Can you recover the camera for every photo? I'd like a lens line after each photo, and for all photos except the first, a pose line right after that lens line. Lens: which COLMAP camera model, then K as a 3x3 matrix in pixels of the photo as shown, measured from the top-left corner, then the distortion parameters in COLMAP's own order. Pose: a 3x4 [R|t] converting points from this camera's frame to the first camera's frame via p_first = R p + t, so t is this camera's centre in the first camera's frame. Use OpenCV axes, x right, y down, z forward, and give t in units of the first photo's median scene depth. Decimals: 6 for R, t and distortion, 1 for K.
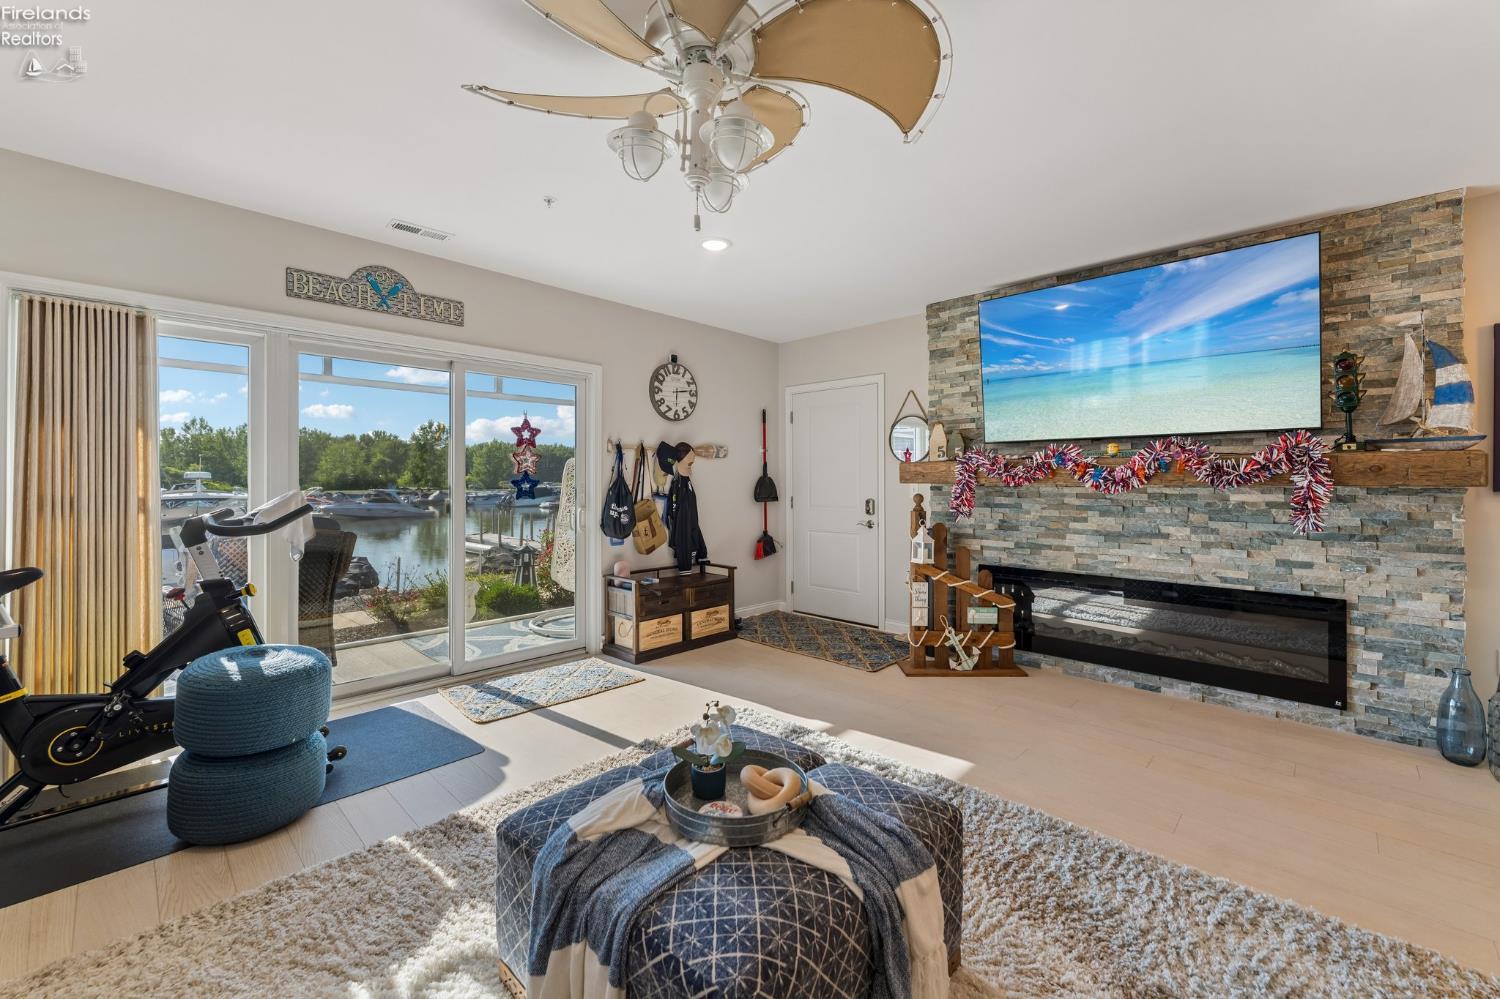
lens RADIAL K [[597.2, 0, 760.4], [0, 597.2, 477.6], [0, 0, 1]] dist [-0.007167, -0.000047]
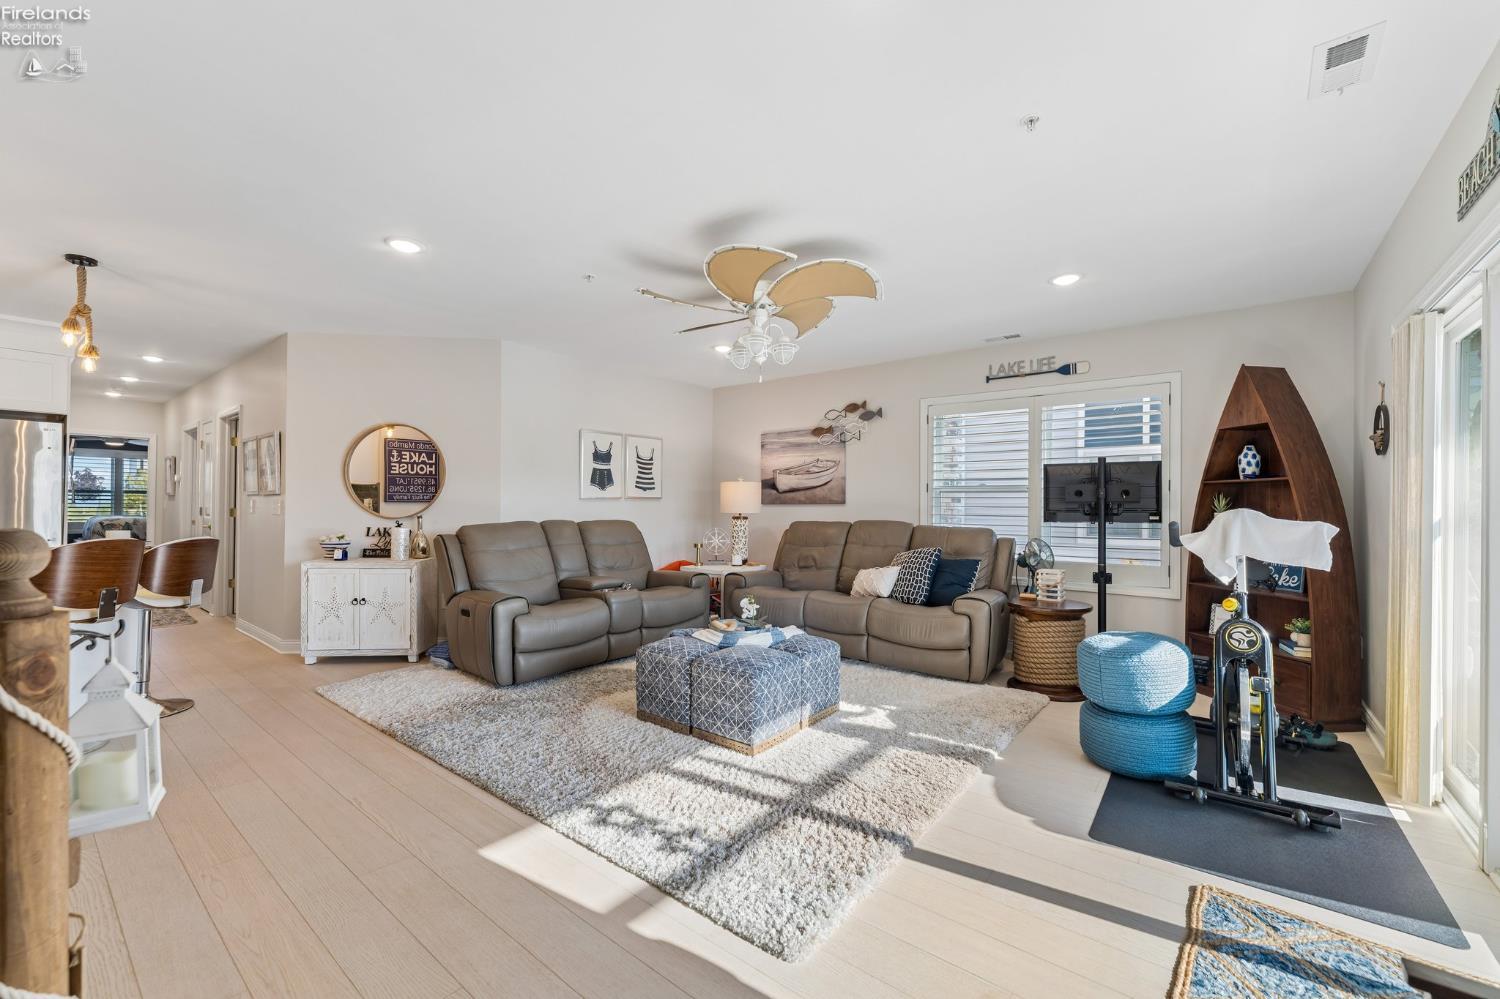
lens RADIAL K [[597.2, 0, 740.4], [0, 597.2, 504.3], [0, 0, 1]] dist [-0.007167, -0.000047]
pose [[-0.996231, -0.009638, -0.086200, 0.048359], [-0.008584, 0.999884, -0.012587, 0.022783], [0.086311, -0.011799, -0.996198, 1.224824]]
